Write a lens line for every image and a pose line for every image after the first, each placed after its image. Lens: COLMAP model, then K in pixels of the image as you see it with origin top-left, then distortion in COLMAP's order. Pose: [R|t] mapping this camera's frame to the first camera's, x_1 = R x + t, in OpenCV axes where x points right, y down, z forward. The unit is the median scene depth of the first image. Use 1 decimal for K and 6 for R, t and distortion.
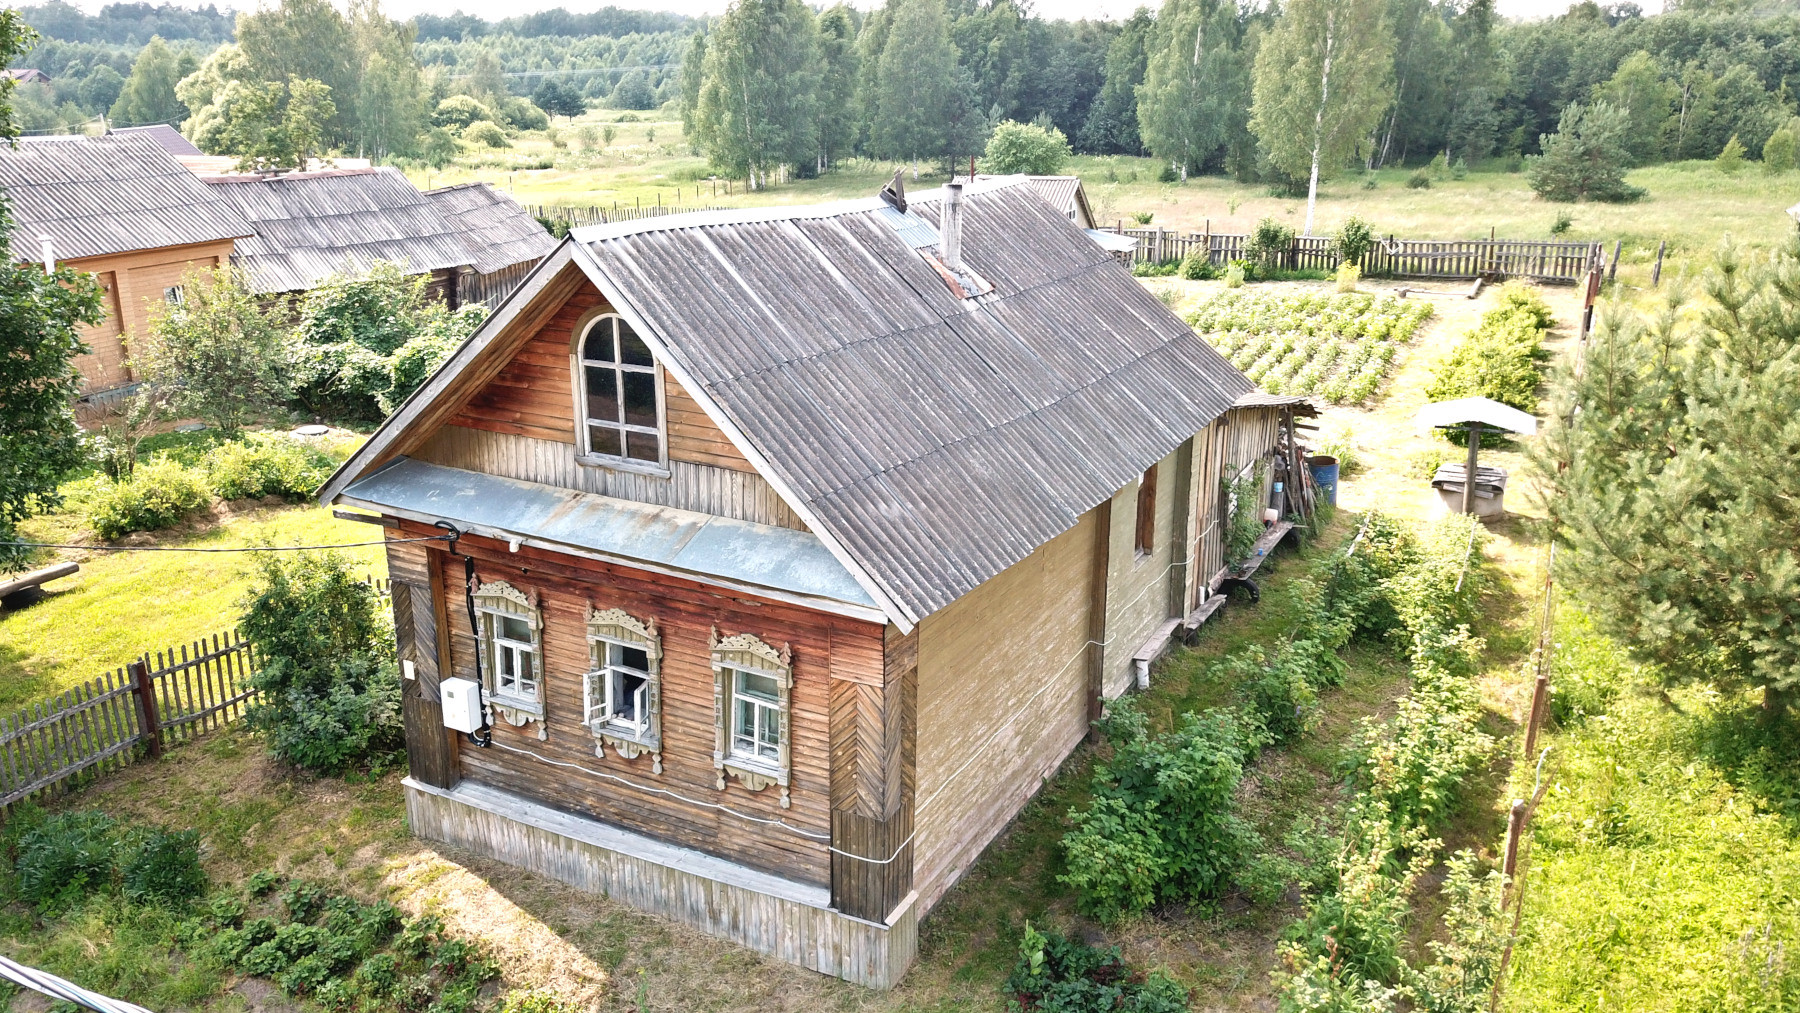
lens RADIAL K [[1369.7, 0, 900.0], [0, 1369.7, 506.5], [0, 0, 1]] dist [-0.010189, -0.003818]
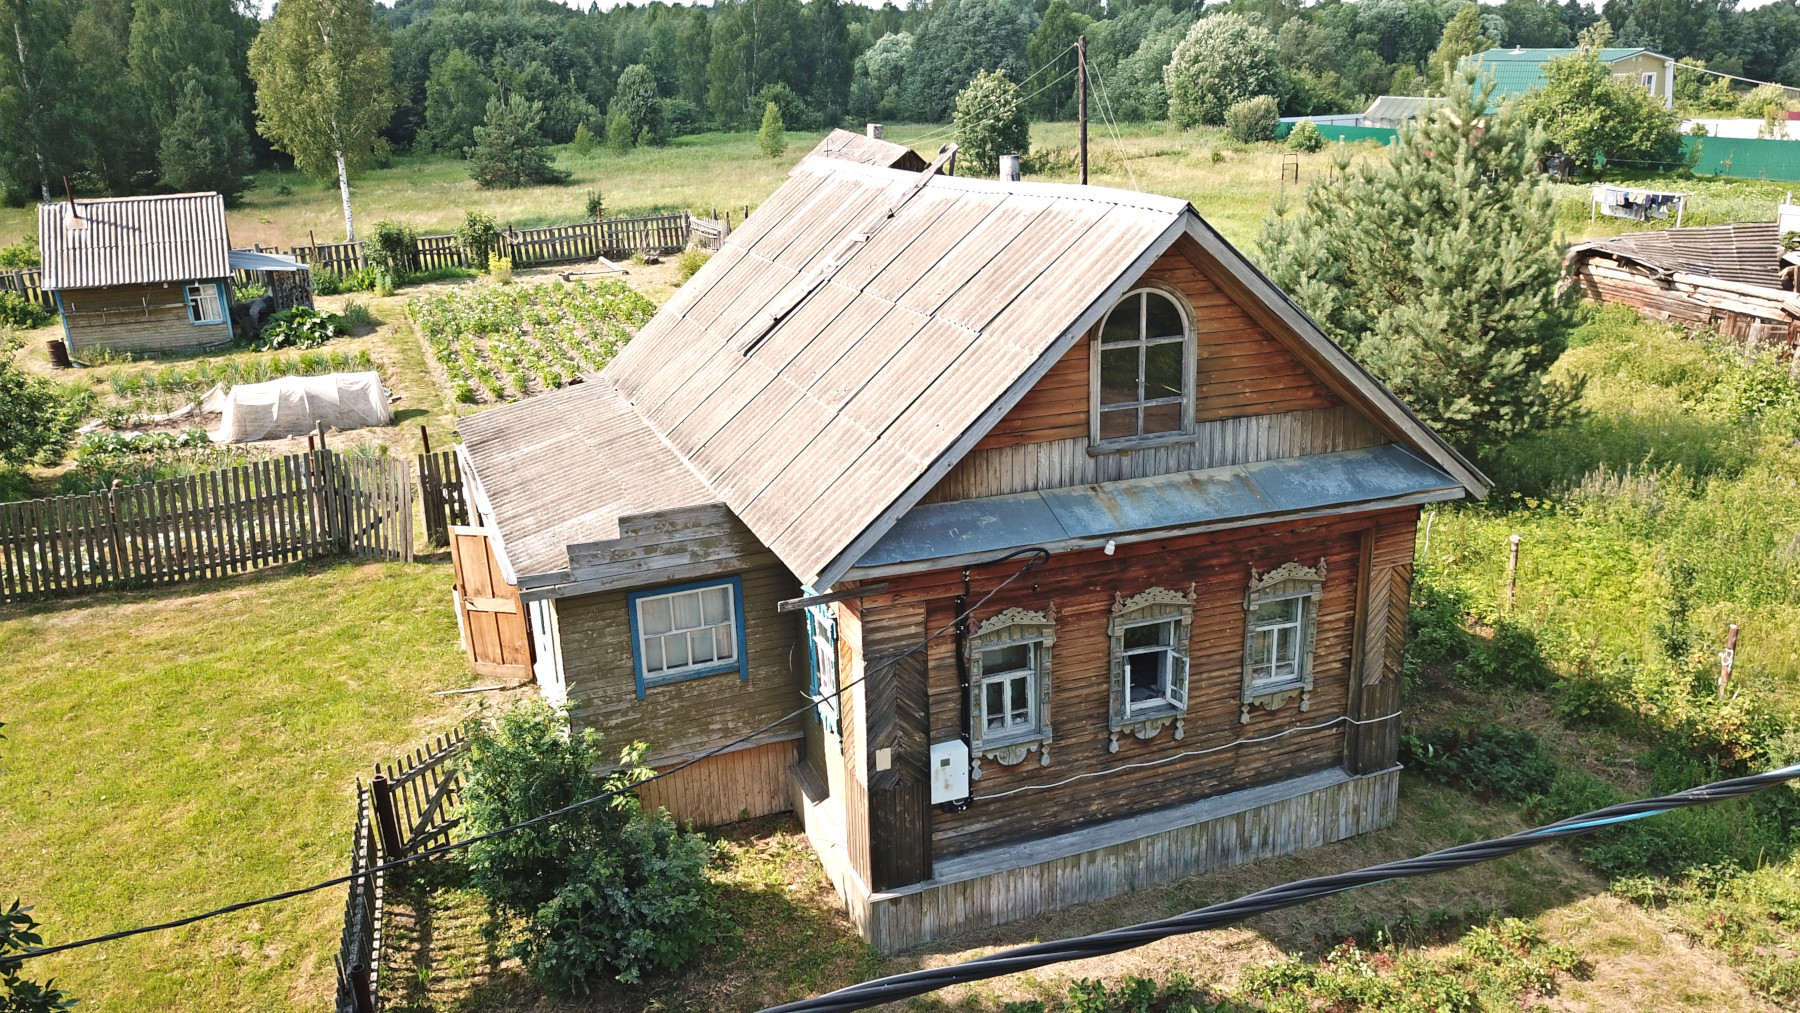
lens RADIAL K [[1393.8, 0, 900.0], [0, 1393.8, 506.5], [0, 0, 1]] dist [-0.000864, -0.001507]
pose [[0.659586, -0.241550, 0.711758, -0.966044], [0.245520, 0.964249, 0.099715, -0.119244], [-0.710398, 0.108981, 0.695311, 0.393473]]
